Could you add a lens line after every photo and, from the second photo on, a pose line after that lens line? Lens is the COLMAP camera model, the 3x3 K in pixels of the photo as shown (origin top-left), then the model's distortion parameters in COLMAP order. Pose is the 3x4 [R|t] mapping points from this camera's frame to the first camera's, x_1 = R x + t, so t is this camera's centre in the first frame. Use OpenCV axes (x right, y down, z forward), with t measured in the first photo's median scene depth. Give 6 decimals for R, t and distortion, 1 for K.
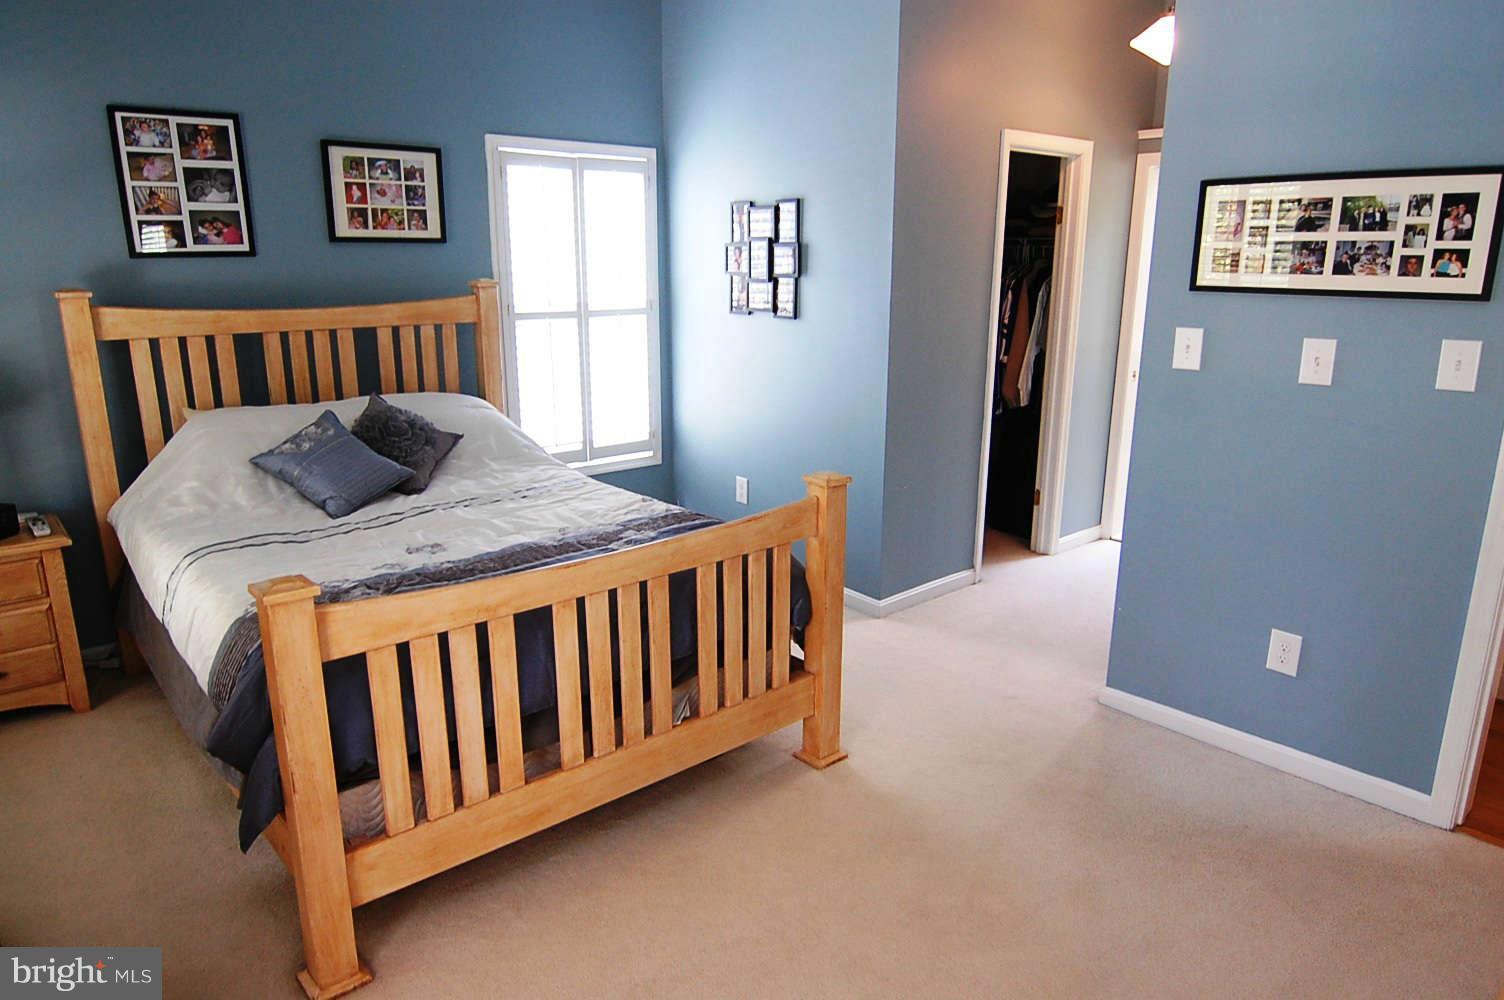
lens RADIAL K [[971.0, 0, 752.0], [0, 971.0, 500.0], [0, 0, 1]] dist [-0.005702, -0.004694]
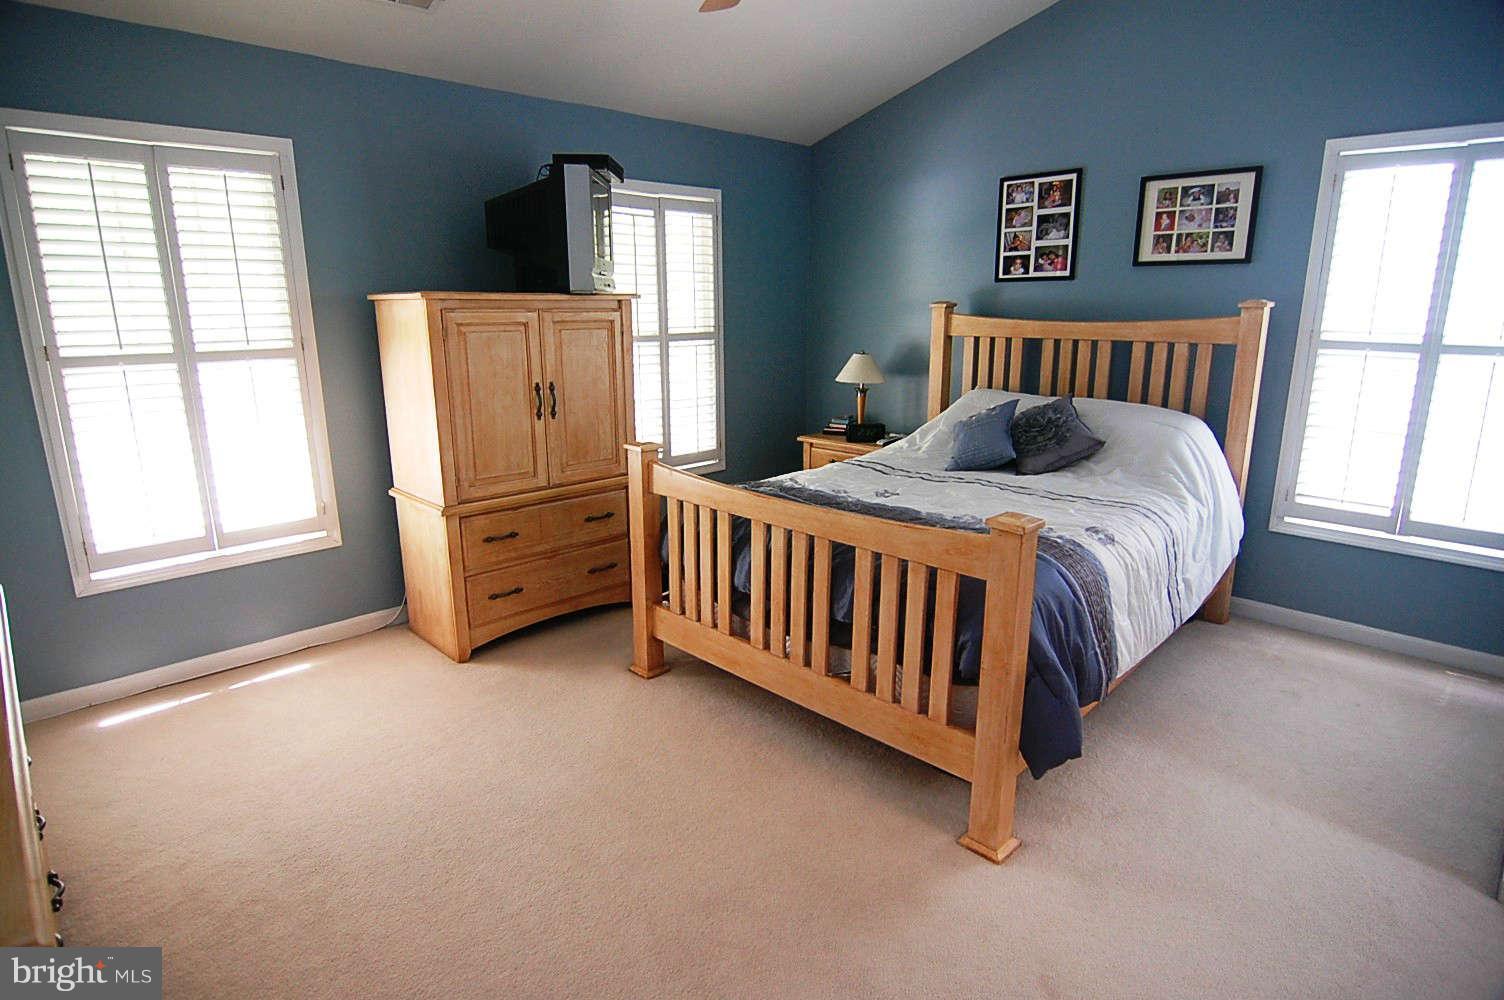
lens RADIAL K [[802.0, 0, 752.0], [0, 802.0, 500.0], [0, 0, 1]] dist [-0.003776, -0.012410]
pose [[0.066754, 0.234439, -0.969836, 0.547874], [-0.247245, 0.945576, 0.211556, -0.096686], [0.966651, 0.225665, 0.121085, 0.531731]]
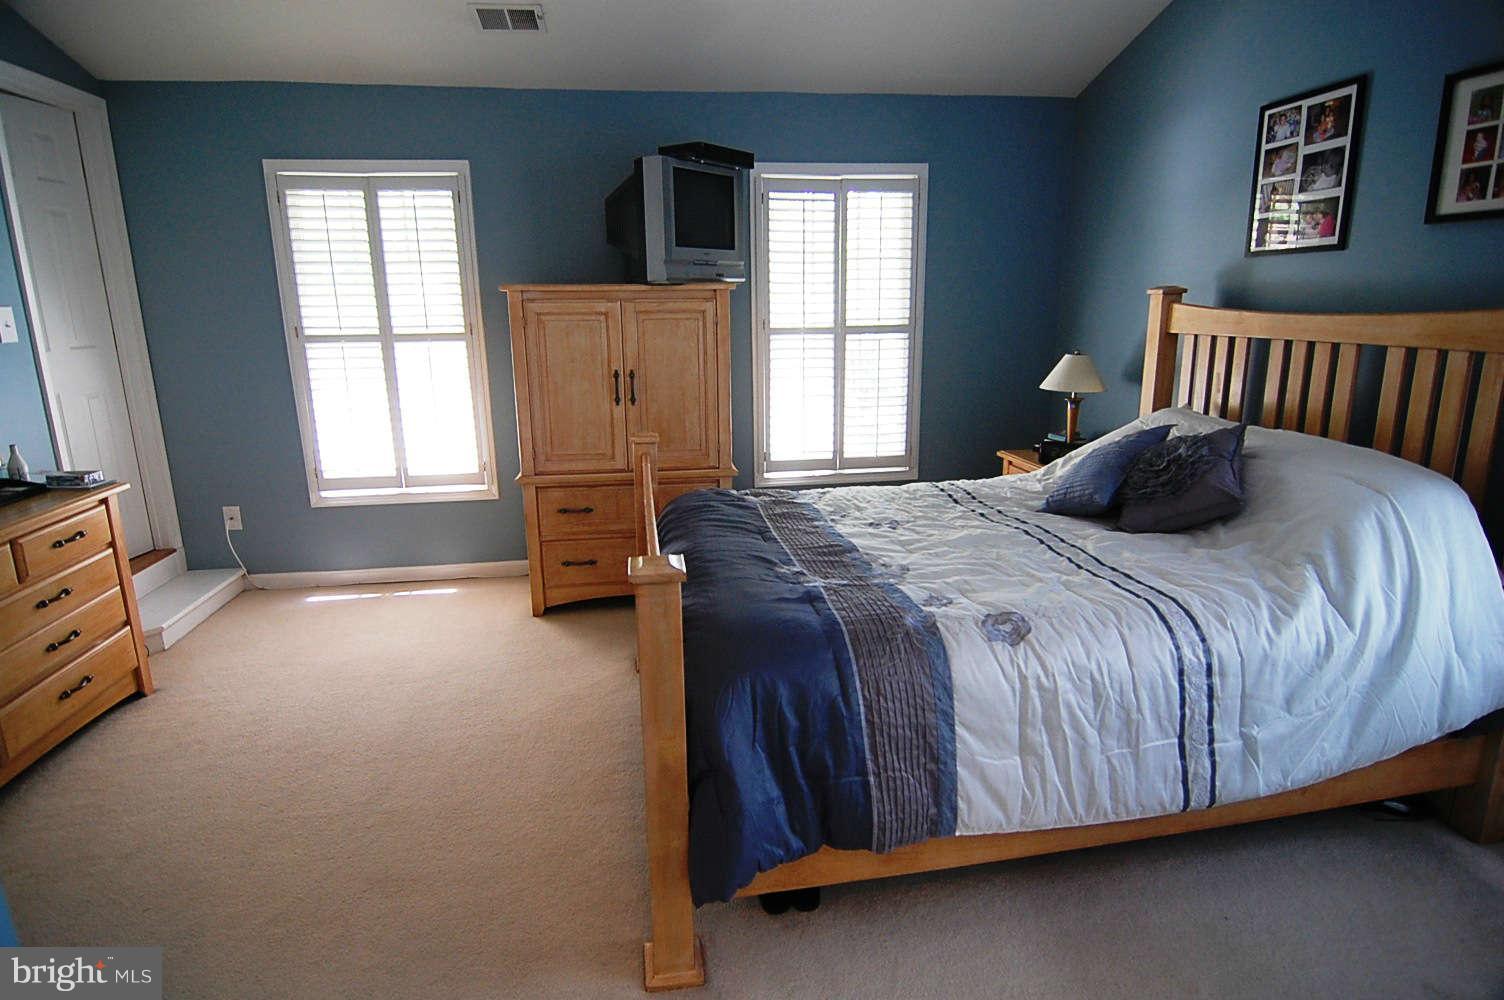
lens RADIAL K [[802.0, 0, 752.0], [0, 802.0, 500.0], [0, 0, 1]] dist [-0.003776, -0.012410]
pose [[-0.535176, 0.206276, -0.819168, 0.354638], [-0.202526, 0.910114, 0.361491, -0.201608], [0.820103, 0.359364, -0.445295, 0.968582]]
